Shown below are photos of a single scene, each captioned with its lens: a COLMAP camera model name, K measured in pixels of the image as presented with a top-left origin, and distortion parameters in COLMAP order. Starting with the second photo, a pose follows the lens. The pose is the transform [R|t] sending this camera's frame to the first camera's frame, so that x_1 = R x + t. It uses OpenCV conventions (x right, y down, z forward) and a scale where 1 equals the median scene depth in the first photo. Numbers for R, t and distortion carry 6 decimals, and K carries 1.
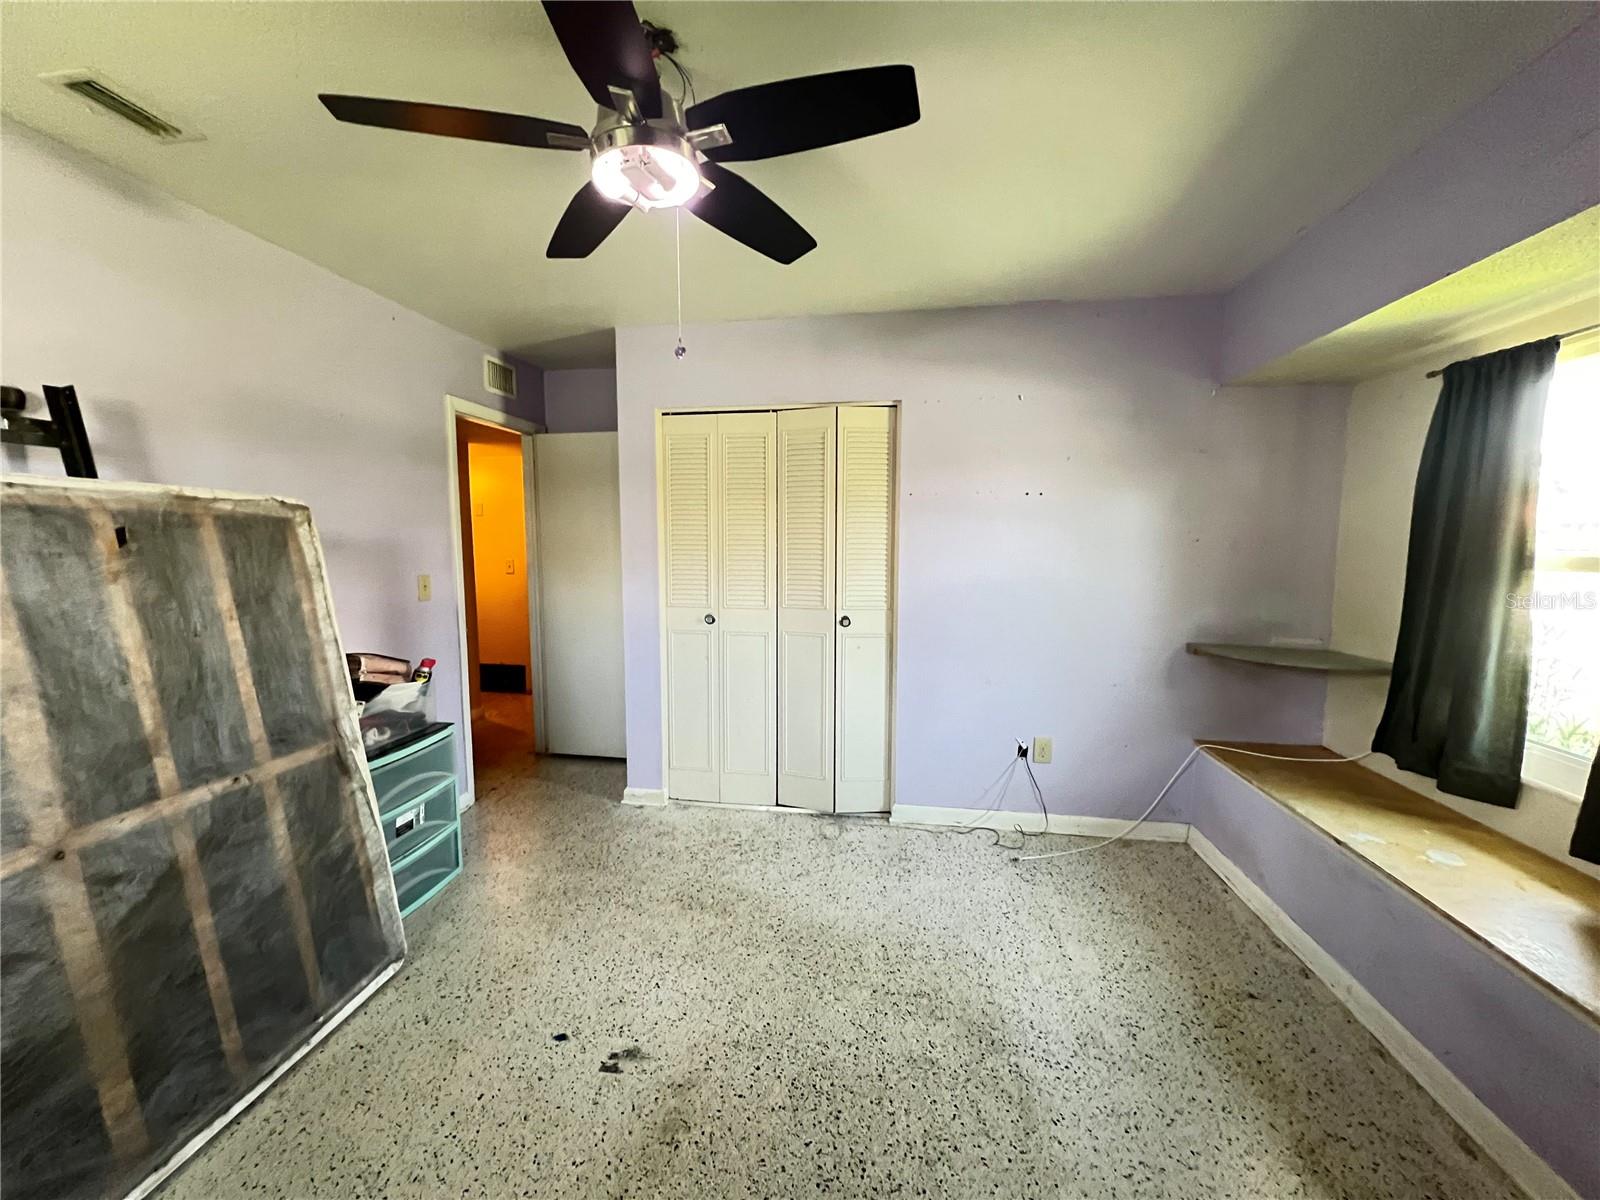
lens RADIAL K [[637.4, 0, 796.5], [0, 637.4, 606.4], [0, 0, 1]] dist [0.000120, 0.000331]
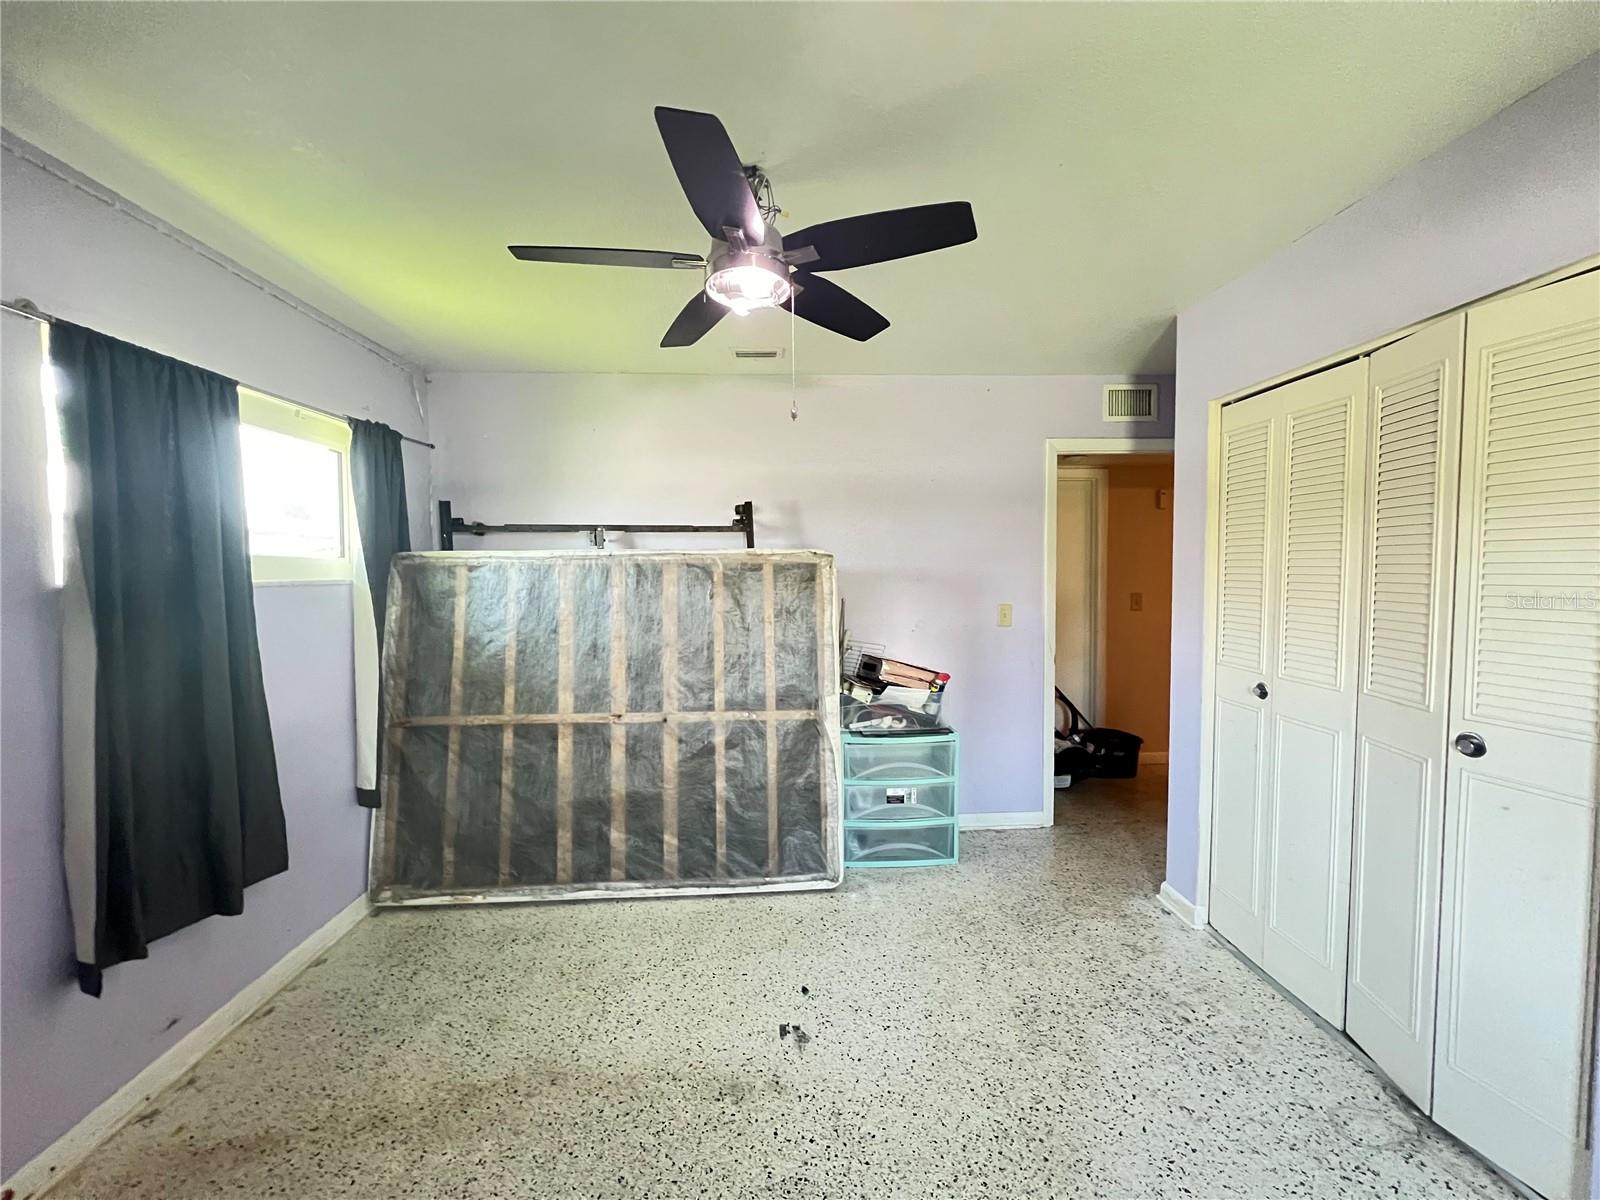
lens RADIAL K [[640.2, 0, 798.5], [0, 640.2, 601.8], [0, 0, 1]] dist [0.001866, 0.000362]
pose [[0.199416, 0.048642, -0.978707, 0.798853], [-0.089371, 0.995508, 0.031267, -0.096161], [0.975831, 0.081233, 0.202867, 0.697351]]
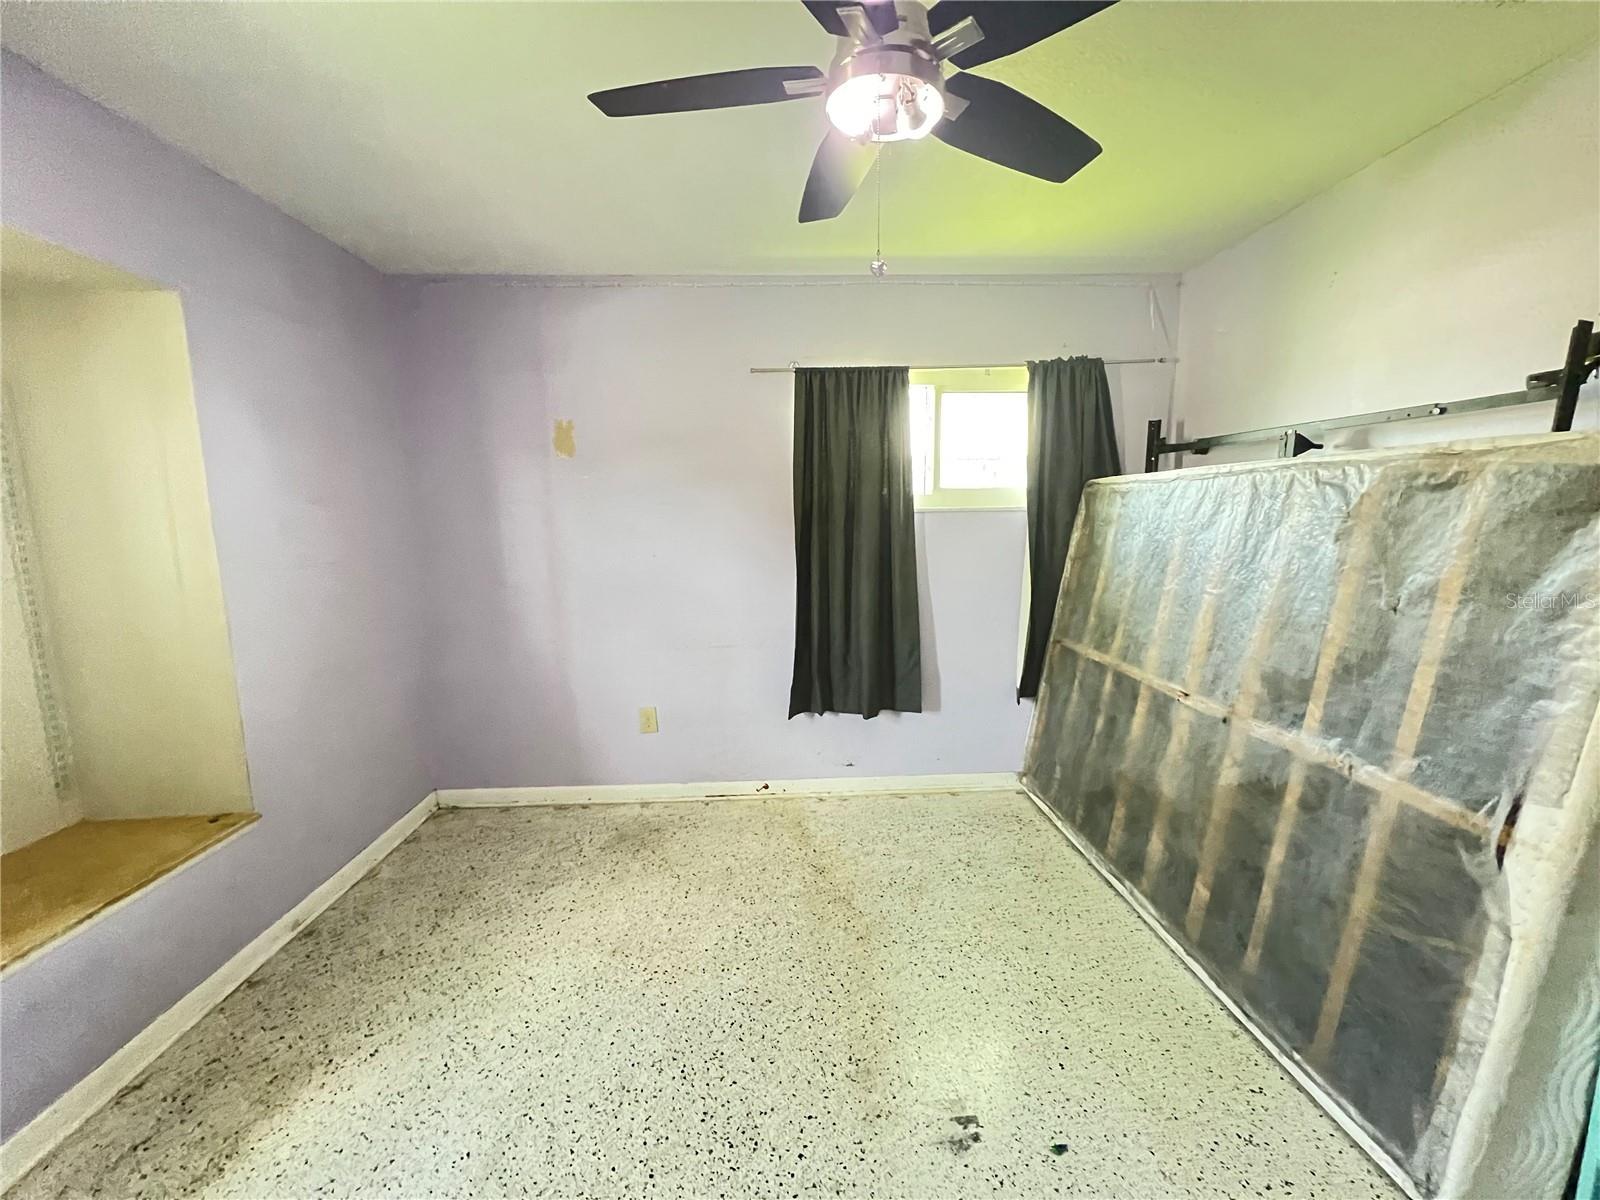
lens RADIAL K [[637.4, 0, 796.5], [0, 637.4, 606.4], [0, 0, 1]] dist [0.000120, 0.000331]
pose [[-0.981610, 0.044036, -0.185750, 0.065232], [-0.002418, 0.970085, 0.242754, -0.163871], [0.190883, 0.238739, -0.952138, 1.560316]]
